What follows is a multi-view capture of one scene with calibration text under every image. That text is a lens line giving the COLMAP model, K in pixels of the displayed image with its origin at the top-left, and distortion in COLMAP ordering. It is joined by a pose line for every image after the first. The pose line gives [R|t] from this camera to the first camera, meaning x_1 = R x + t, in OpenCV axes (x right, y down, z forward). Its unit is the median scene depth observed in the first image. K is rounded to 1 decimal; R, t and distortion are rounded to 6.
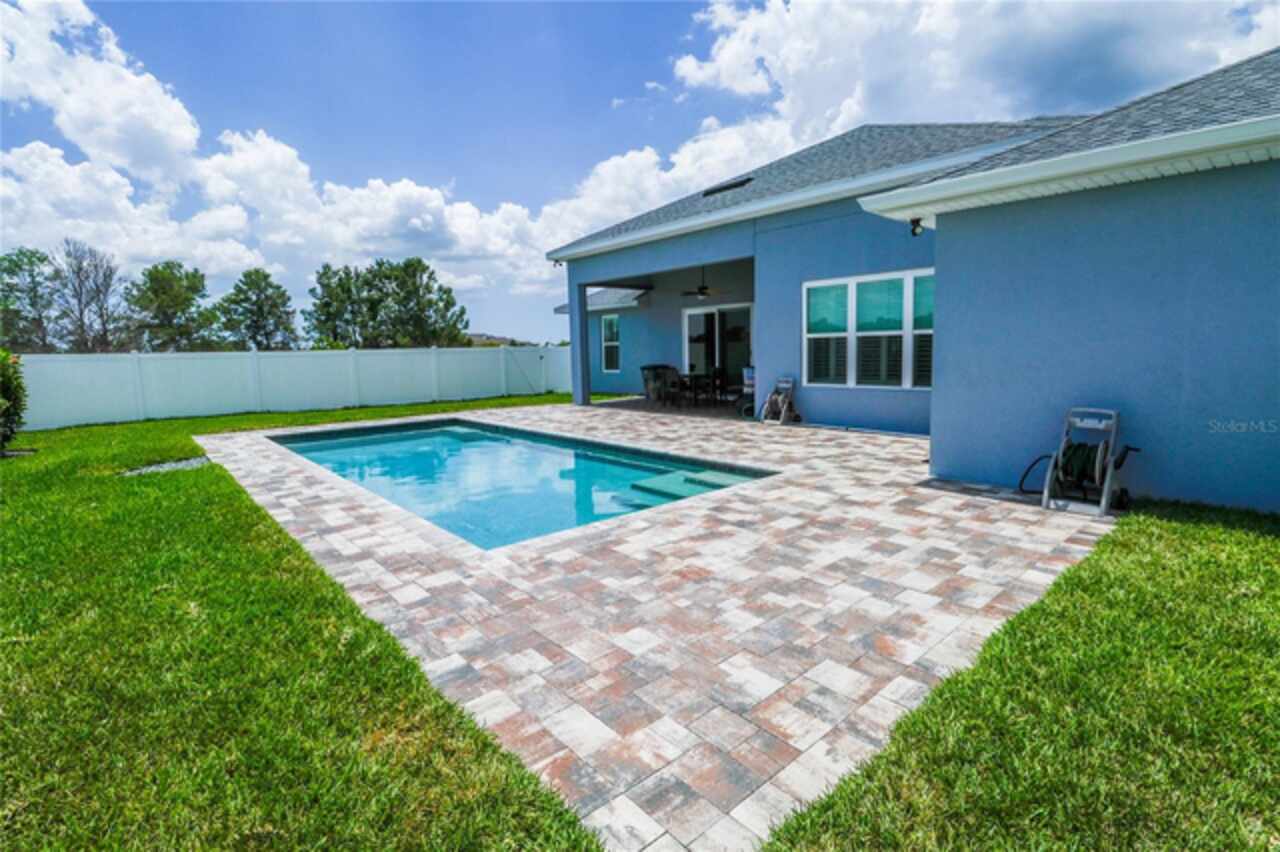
lens RADIAL K [[590.7, 0, 638.8], [0, 590.7, 408.3], [0, 0, 1]] dist [-0.010992, -0.001120]
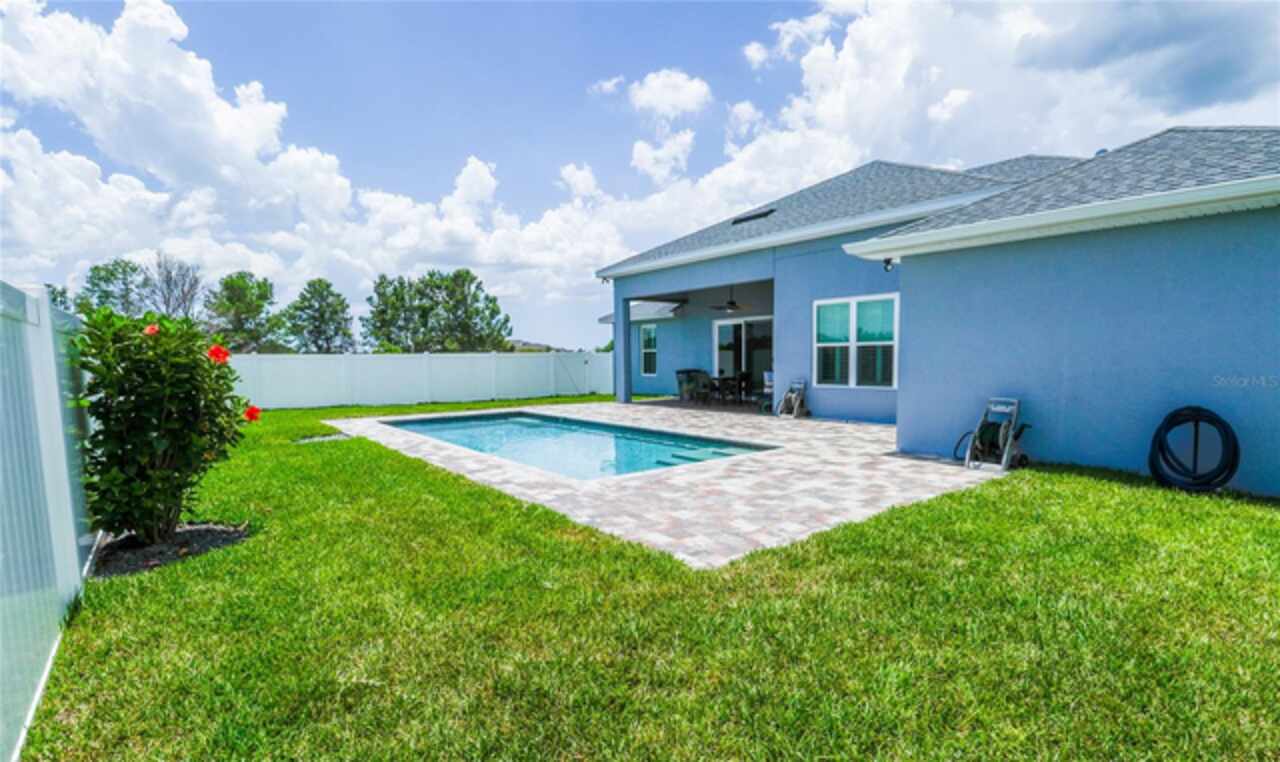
lens RADIAL K [[597.4, 0, 639.4], [0, 597.4, 409.8], [0, 0, 1]] dist [0.000251, 0.000485]
pose [[0.998708, 0.013730, -0.048924, -0.008010], [-0.014279, 0.999839, -0.010904, 0.015514], [0.048766, 0.011588, 0.998743, -0.130482]]
